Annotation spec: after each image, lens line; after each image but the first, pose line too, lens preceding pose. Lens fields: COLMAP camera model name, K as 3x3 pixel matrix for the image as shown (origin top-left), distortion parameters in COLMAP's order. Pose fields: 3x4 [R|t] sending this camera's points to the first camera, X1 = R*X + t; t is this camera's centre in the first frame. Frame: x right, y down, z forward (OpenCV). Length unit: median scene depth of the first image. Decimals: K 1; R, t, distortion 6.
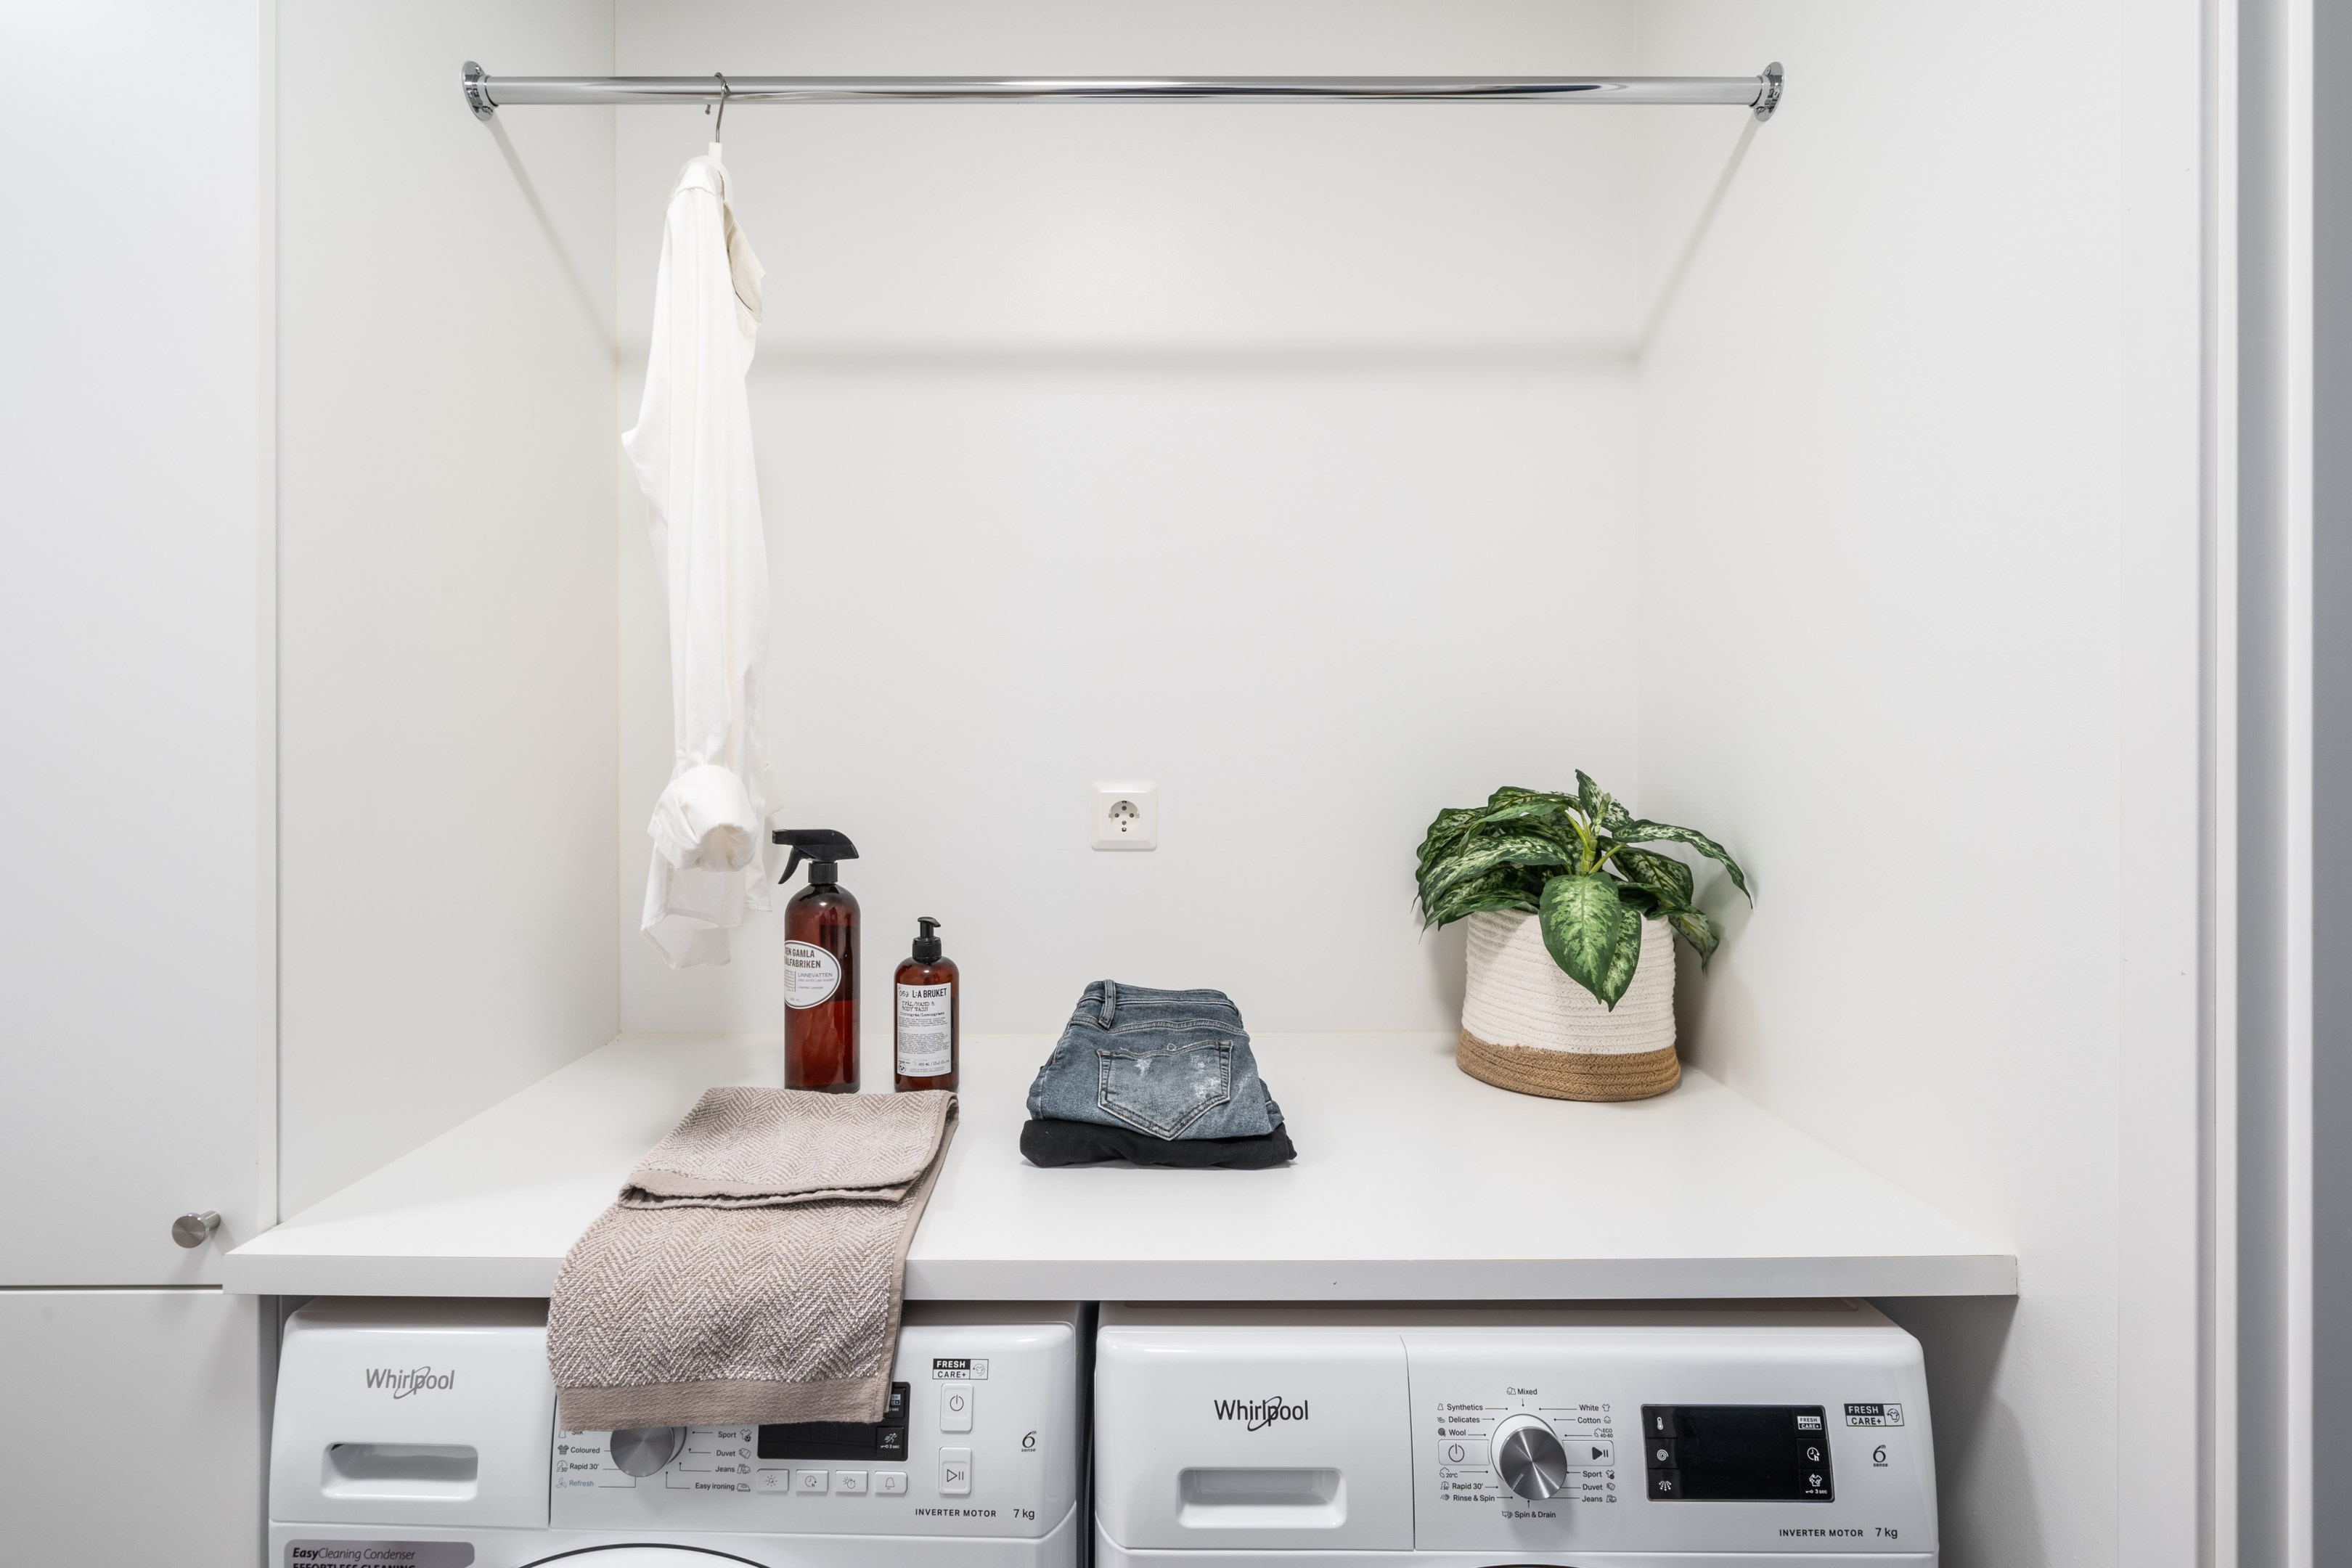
lens RADIAL K [[1089.5, 0, 1176.0], [0, 1089.5, 755.5], [0, 0, 1]] dist [-0.000341, 0.000346]
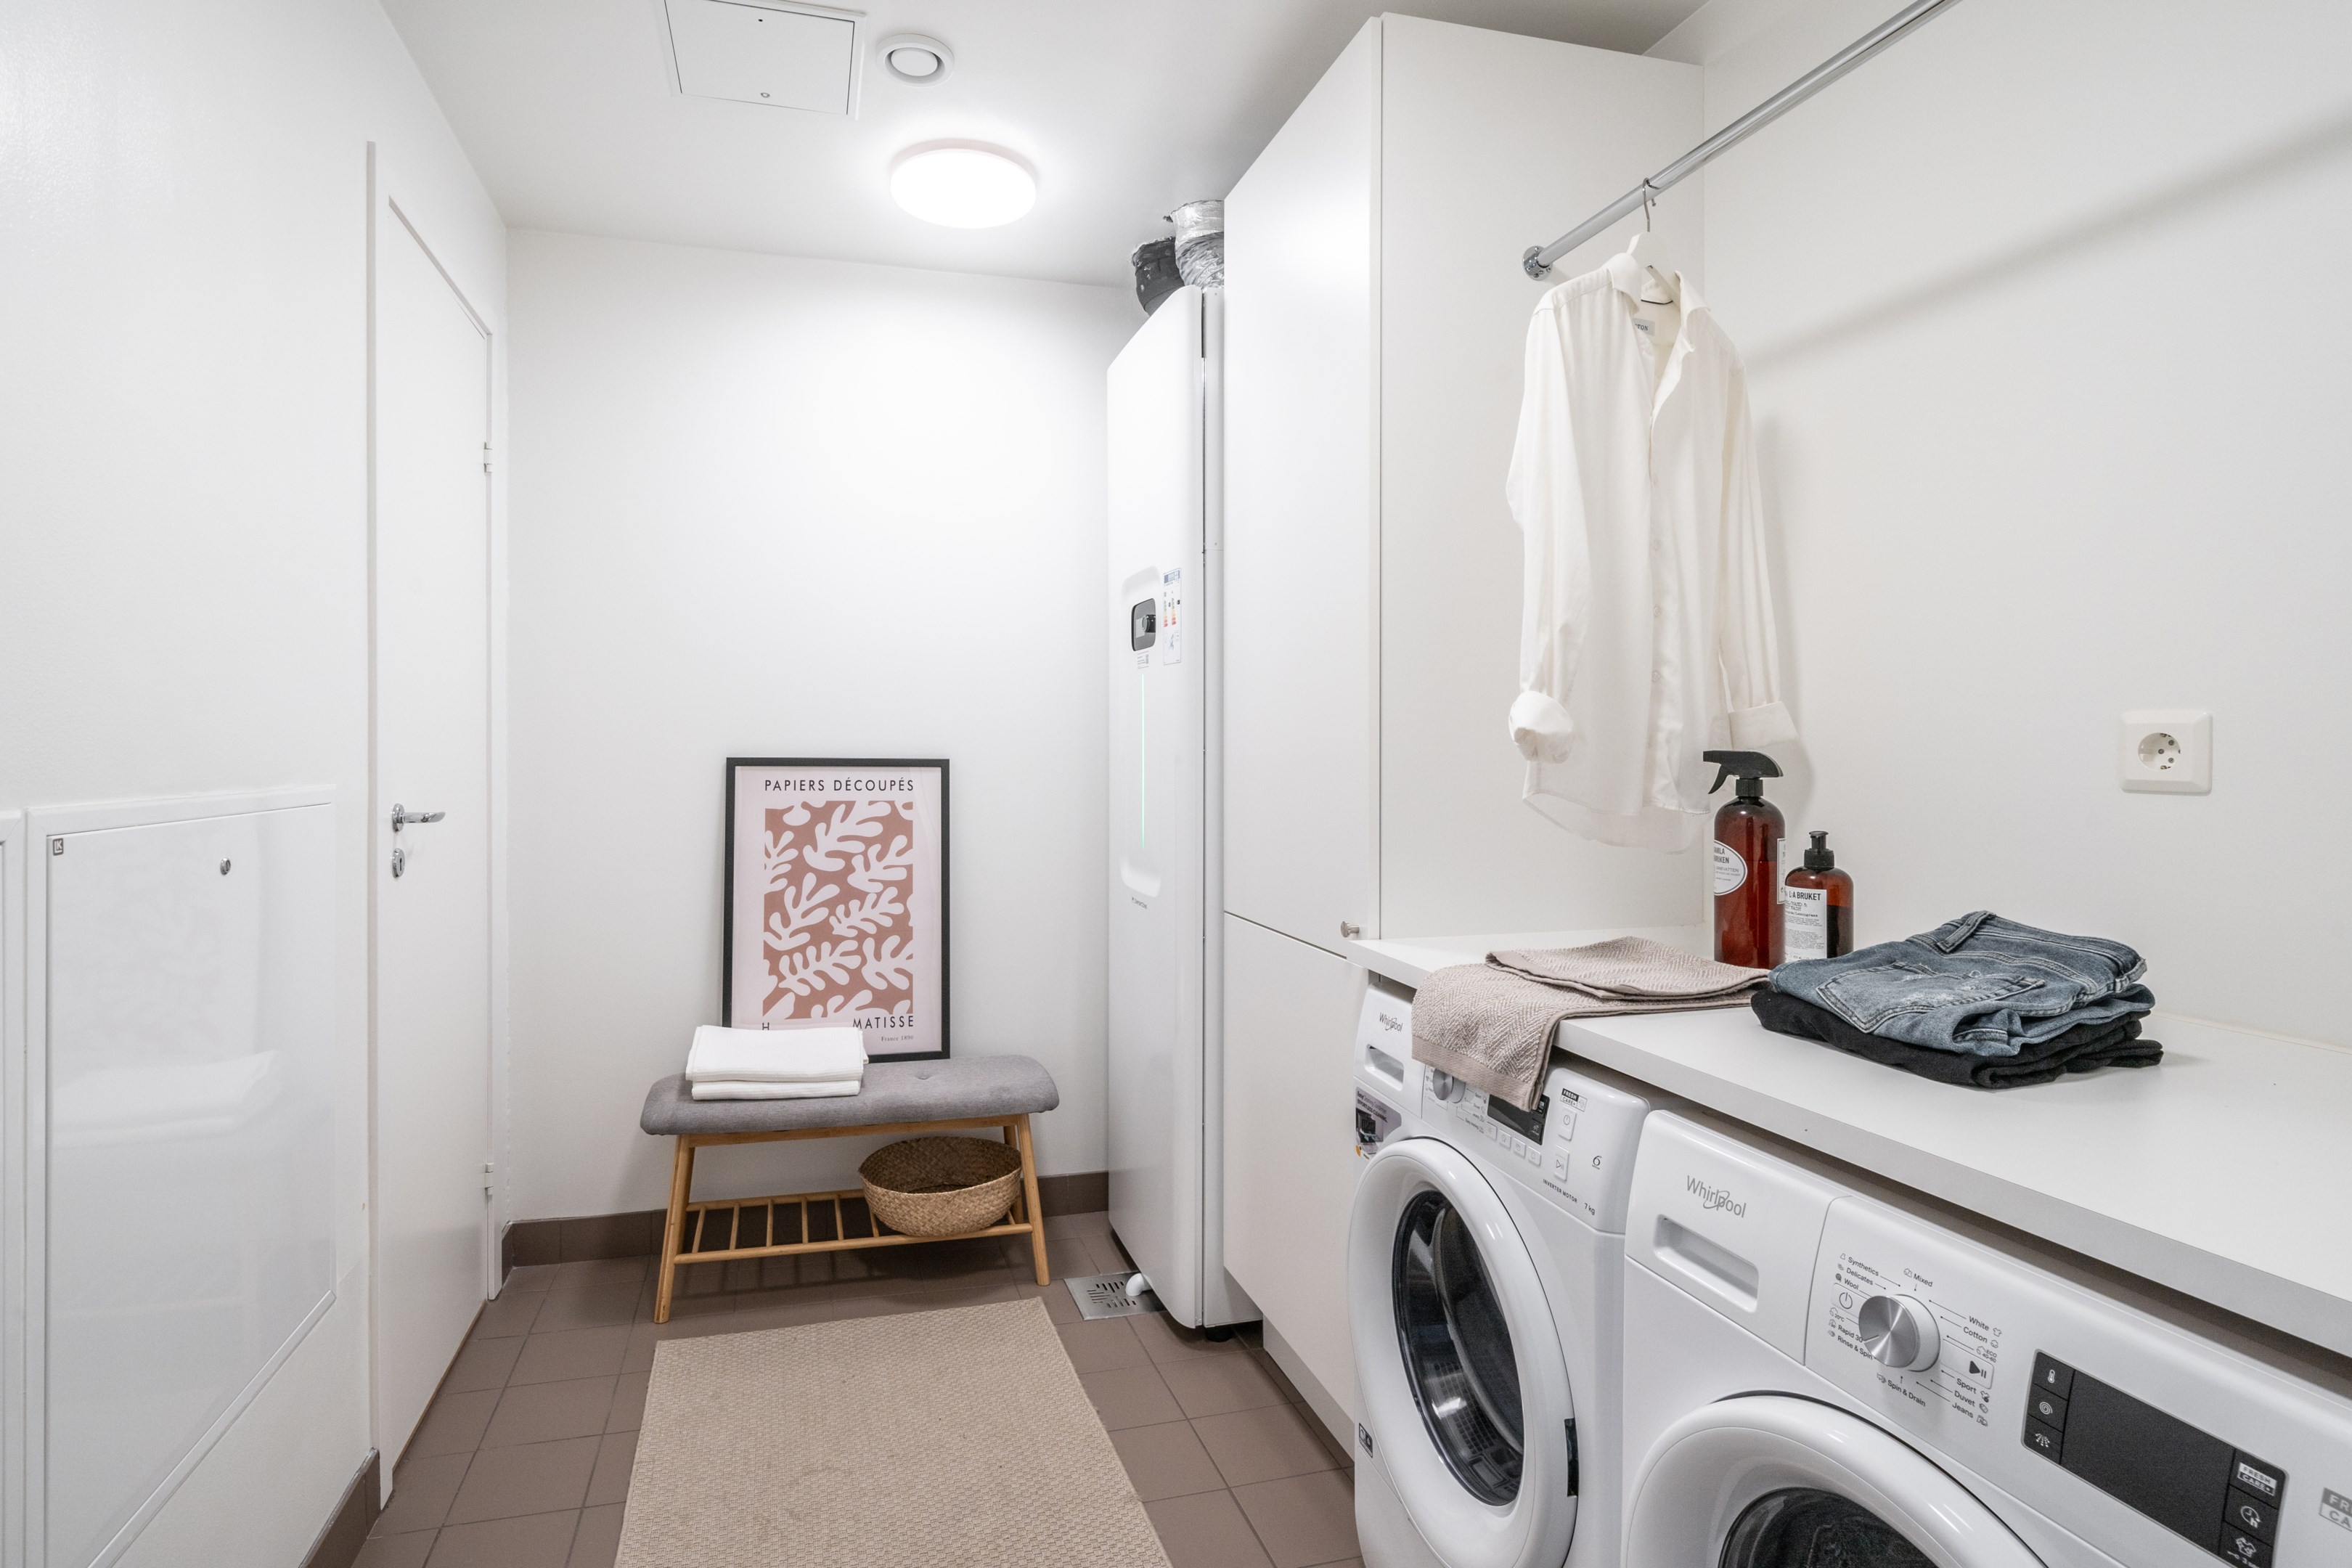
lens RADIAL K [[1114.4, 0, 1178.7], [0, 1114.4, 723.5], [0, 0, 1]] dist [-0.000138, 0.000148]
pose [[0.324193, -0.016502, -0.945847, 1.037578], [0.006156, 0.999863, -0.015334, 0.087209], [0.945971, -0.000851, 0.324251, 0.032159]]
